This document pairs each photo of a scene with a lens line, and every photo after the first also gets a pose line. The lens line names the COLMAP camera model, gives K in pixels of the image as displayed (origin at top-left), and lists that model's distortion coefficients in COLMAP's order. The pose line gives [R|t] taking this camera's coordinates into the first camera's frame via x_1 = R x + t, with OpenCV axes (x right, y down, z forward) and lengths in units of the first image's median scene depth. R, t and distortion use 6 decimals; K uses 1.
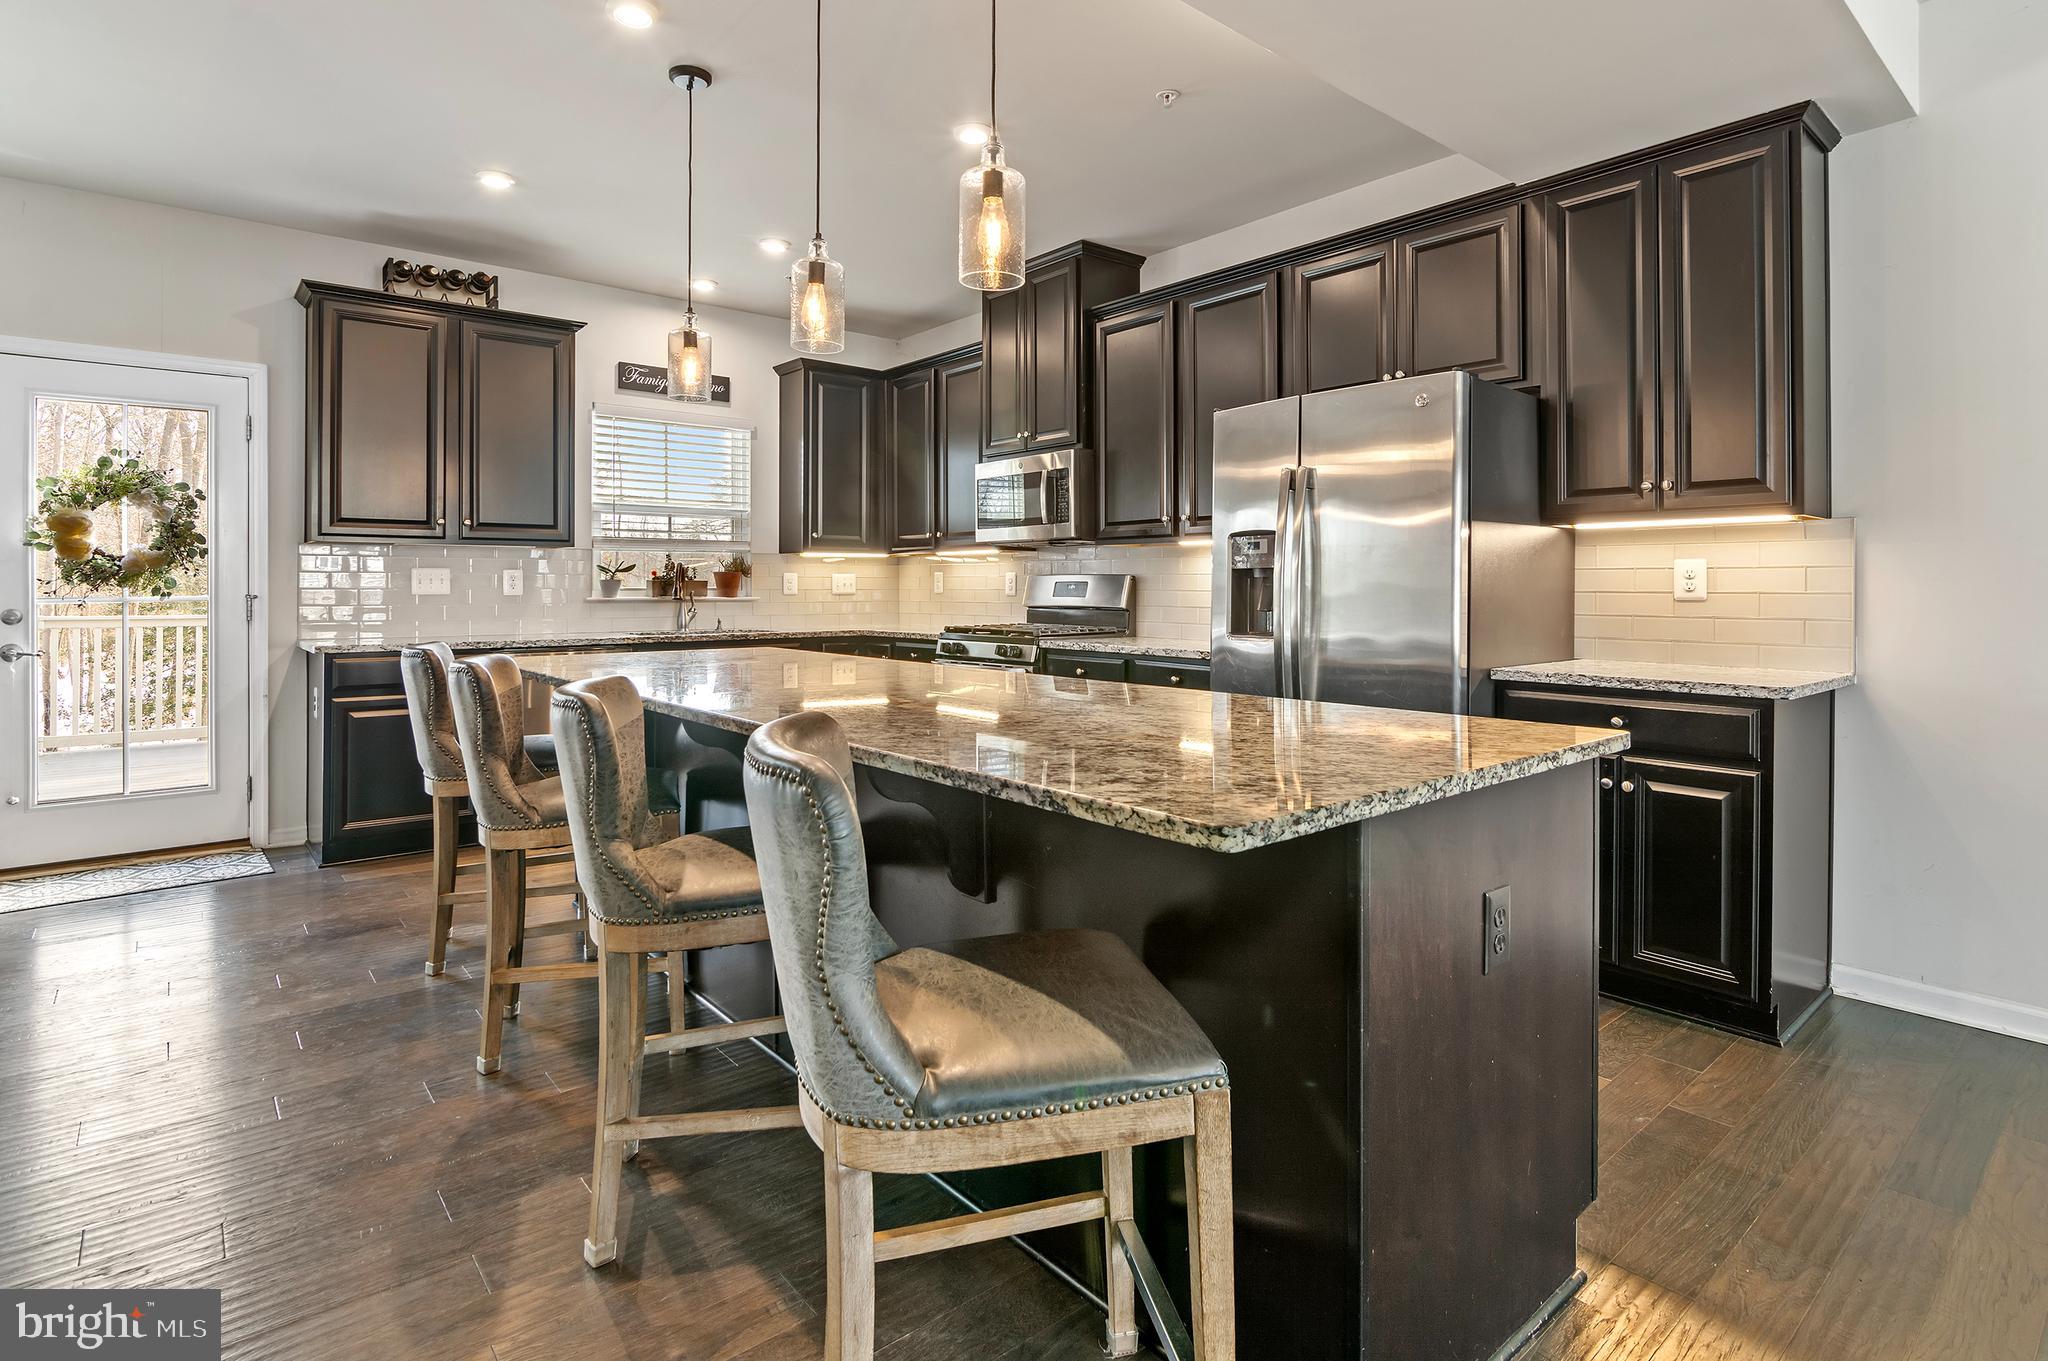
lens RADIAL K [[1022.5, 0, 1024.6], [0, 1022.5, 590.1], [0, 0, 1]] dist [-0.008940, -0.001962]
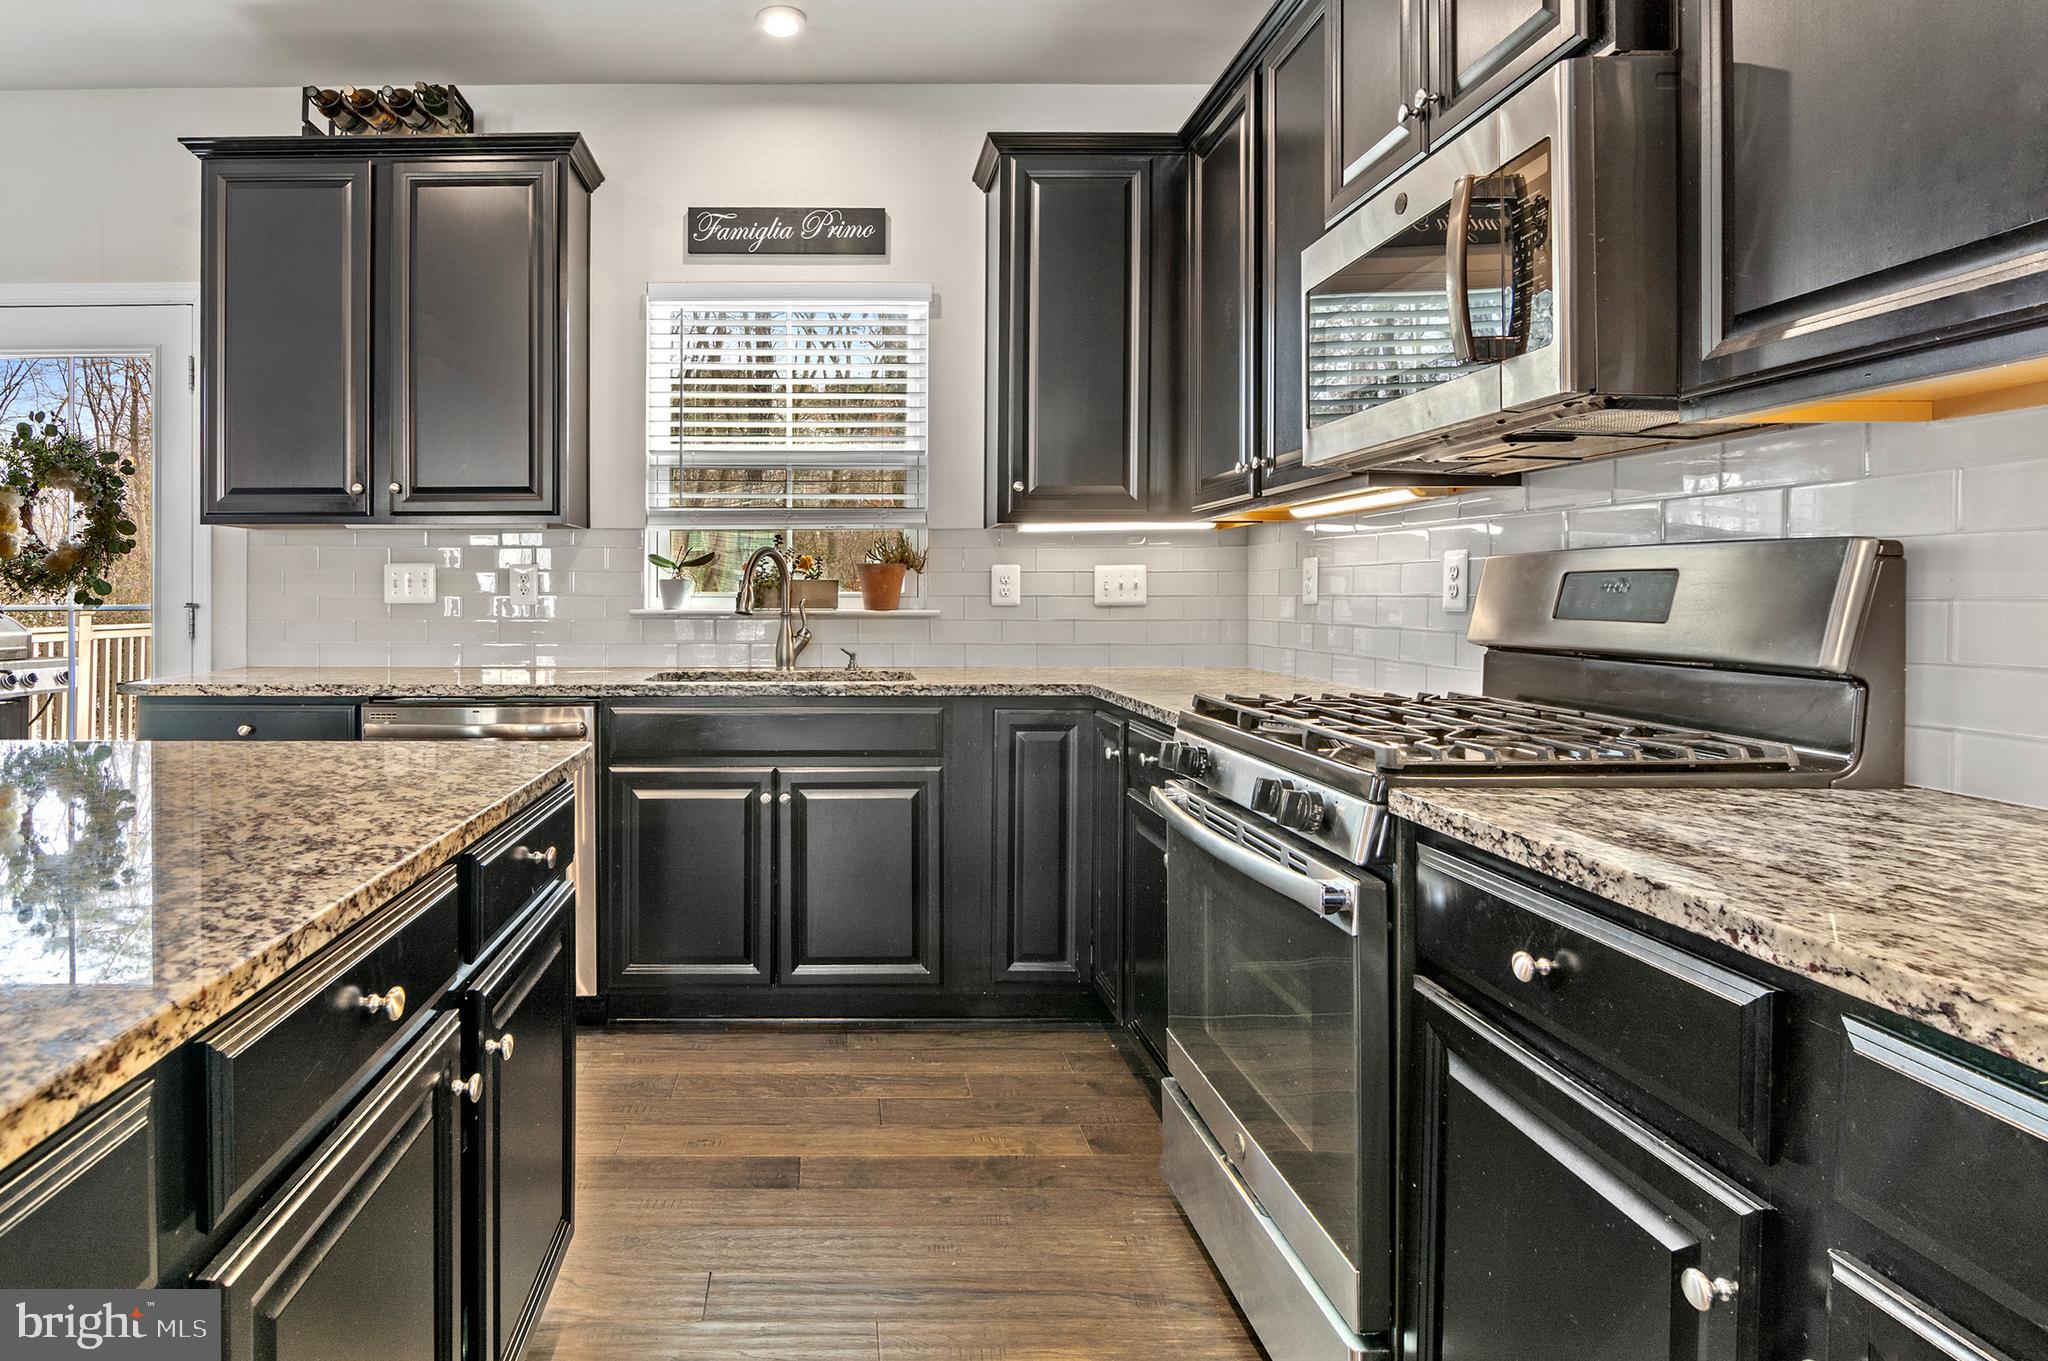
lens RADIAL K [[1091.5, 0, 829.4], [0, 1091.5, 603.8], [0, 0, 1]] dist [-0.013701, -0.000389]
pose [[0.761000, 0.005091, -0.648732, 0.090740], [-0.001782, 0.999982, 0.005757, 0.000256], [0.648750, -0.003225, 0.760995, 0.719197]]
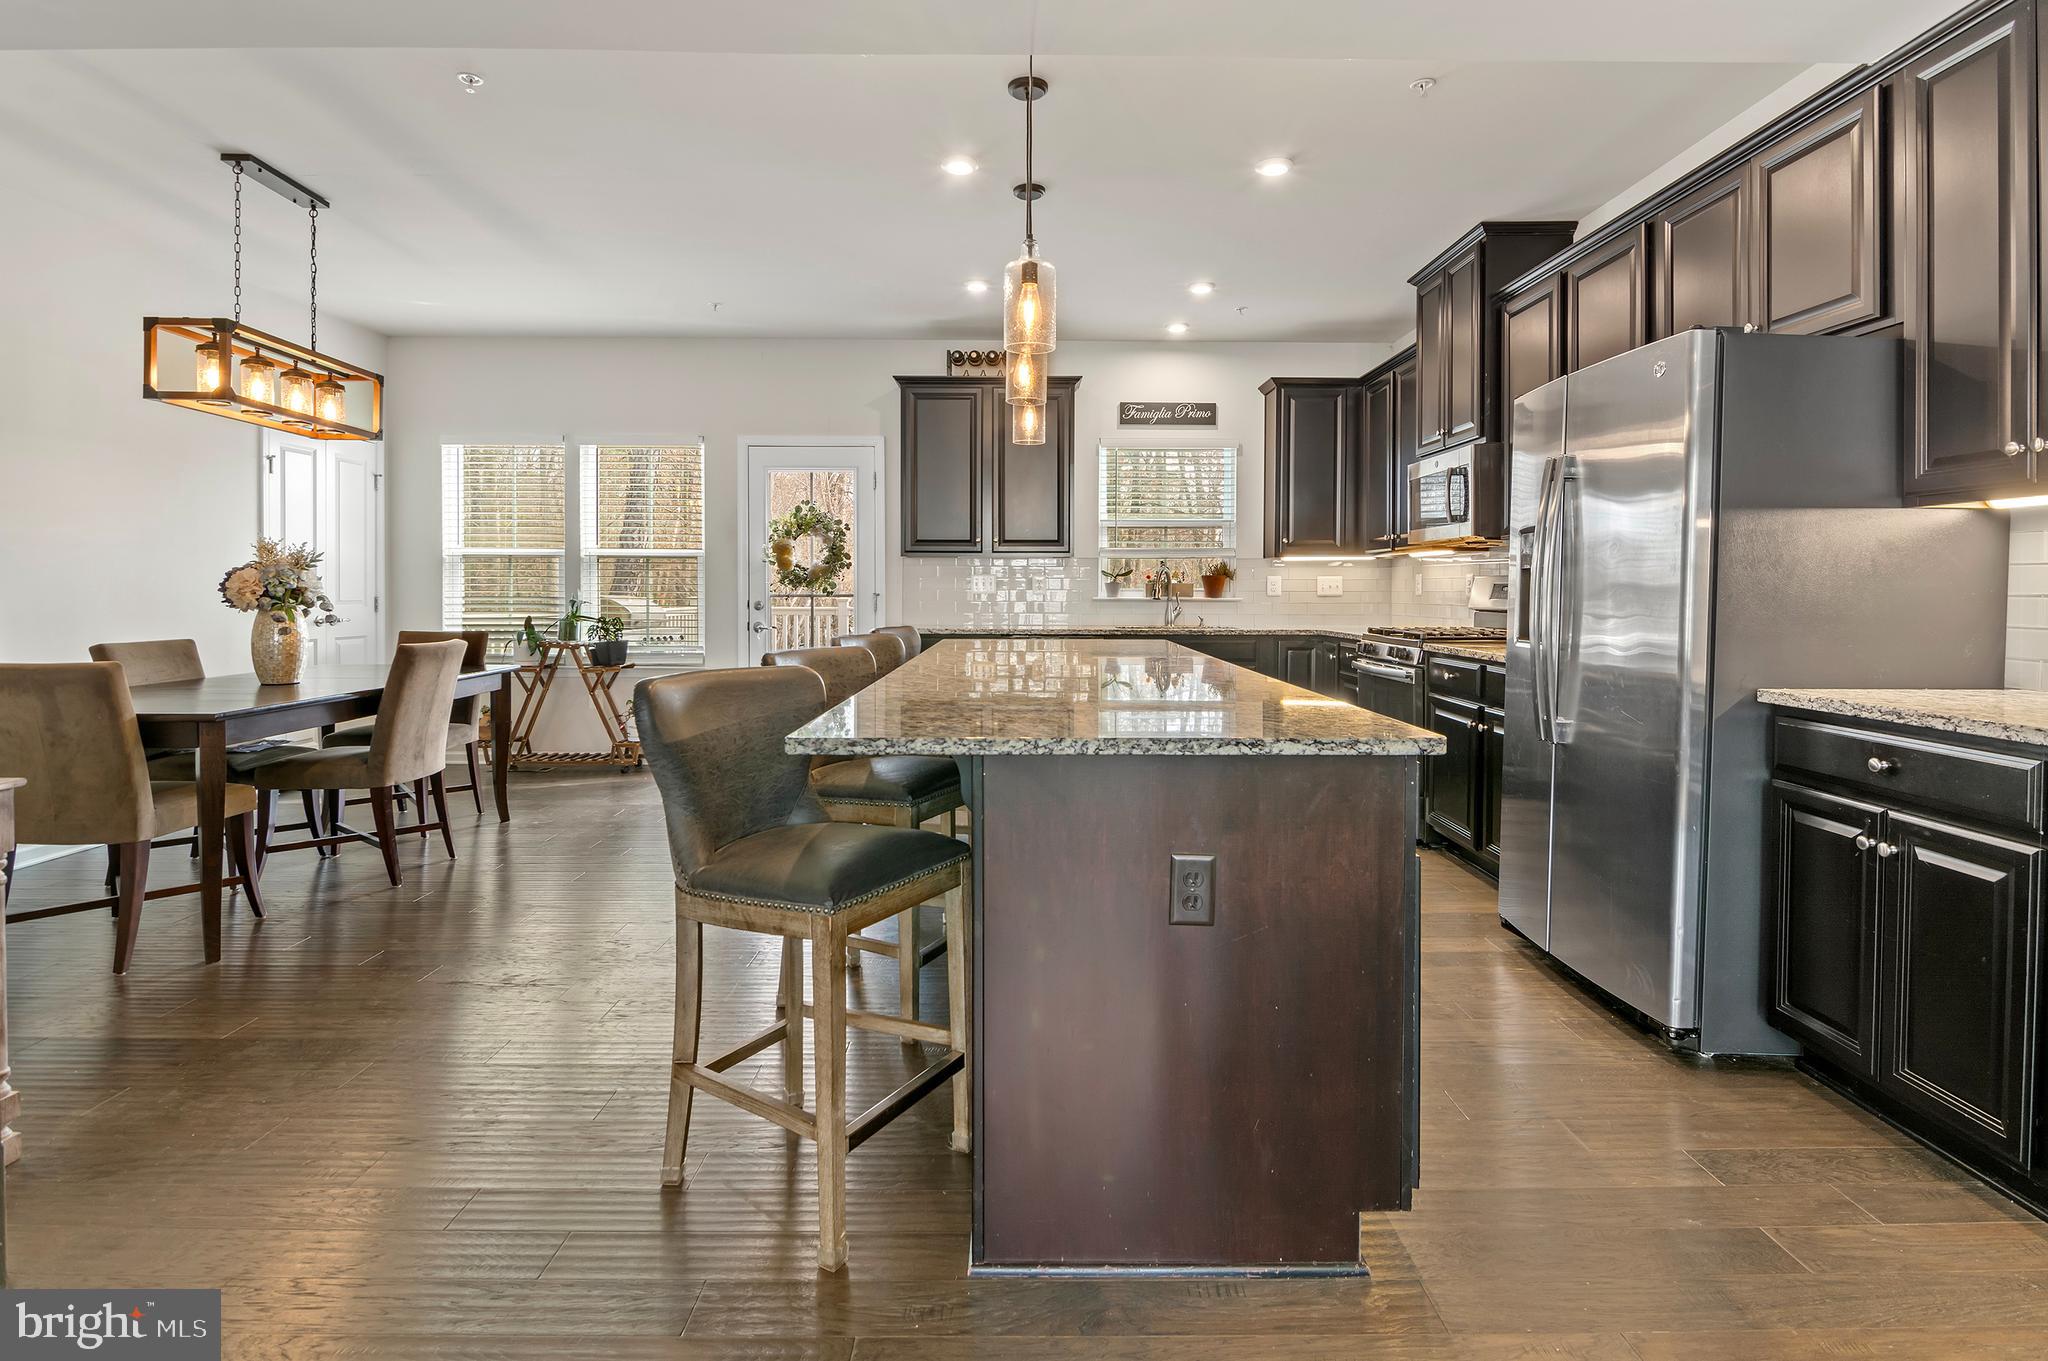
lens RADIAL K [[1010.5, 0, 1029.9], [0, 1010.5, 600.9], [0, 0, 1]] dist [-0.004452, -0.006835]
pose [[0.770281, 0.008920, -0.637642, 0.357727], [-0.003864, 0.999949, 0.009321, 0.001362], [0.637693, -0.004716, 0.770276, 0.009849]]
